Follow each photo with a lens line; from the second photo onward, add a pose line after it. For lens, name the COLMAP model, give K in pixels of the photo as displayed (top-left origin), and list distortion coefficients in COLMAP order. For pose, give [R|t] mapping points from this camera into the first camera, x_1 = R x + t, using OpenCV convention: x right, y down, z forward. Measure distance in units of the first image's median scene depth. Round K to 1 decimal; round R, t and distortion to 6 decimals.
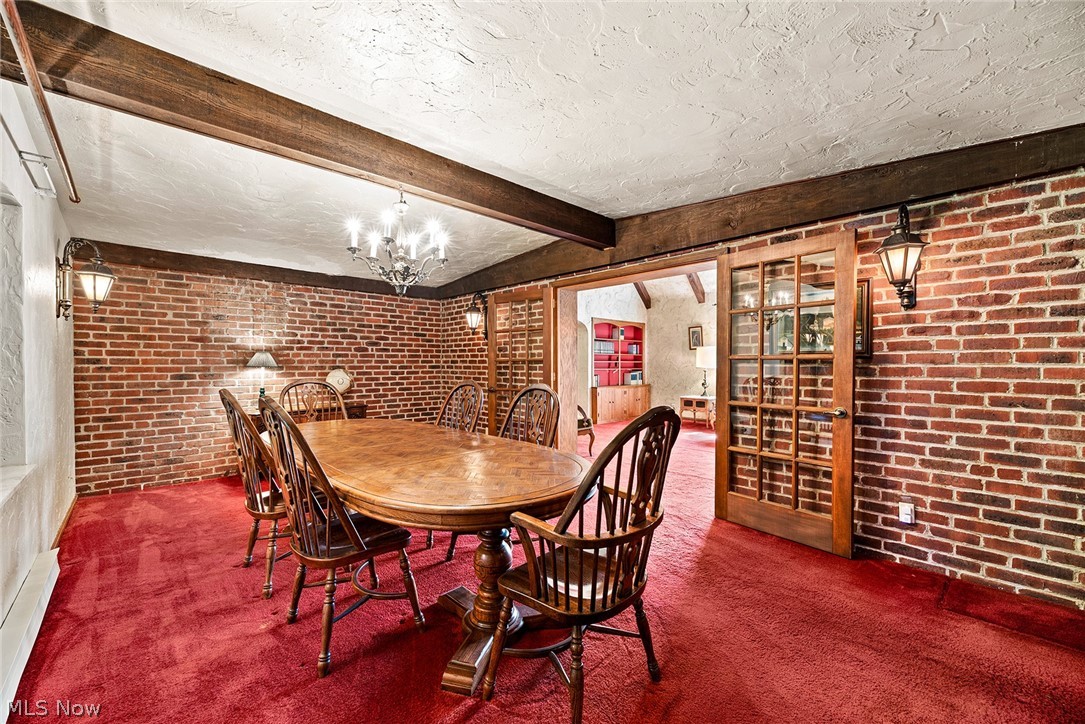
lens RADIAL K [[426.6, 0, 557.7], [0, 426.6, 363.6], [0, 0, 1]] dist [-0.000904, -0.000108]
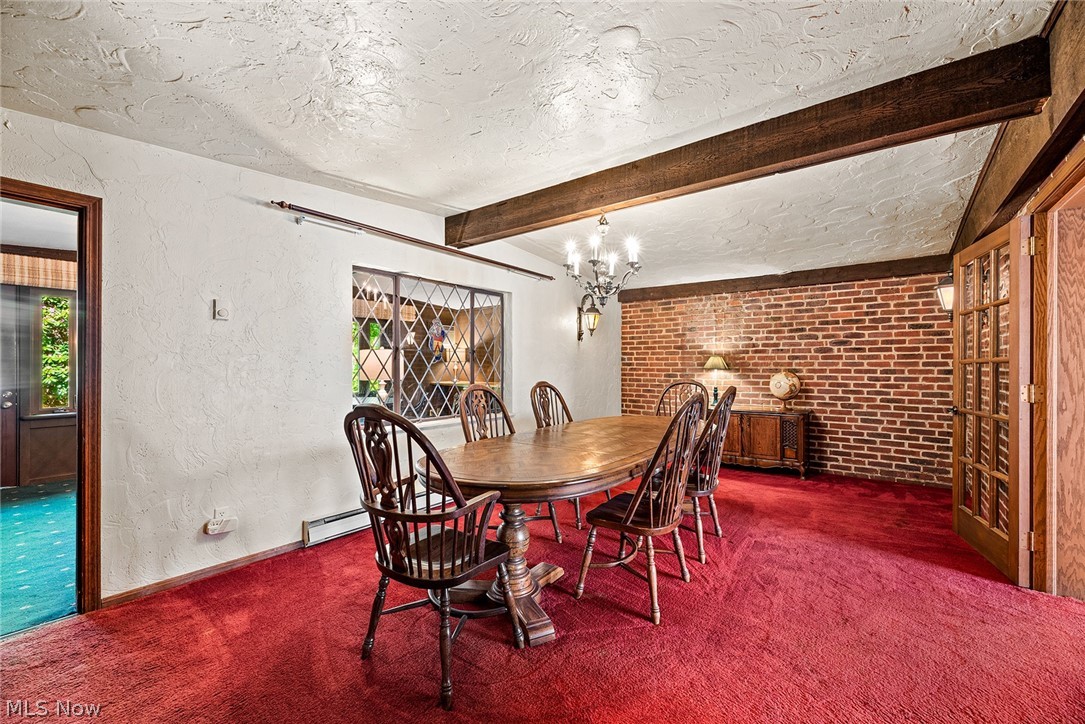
lens RADIAL K [[439.0, 0, 542.9], [0, 439.0, 365.9], [0, 0, 1]] dist [0.001617, -0.000010]
pose [[0.139750, 0.002379, -0.990184, 0.366482], [-0.002917, 0.999994, 0.001991, -0.001458], [0.990183, 0.002610, 0.139756, 0.323513]]
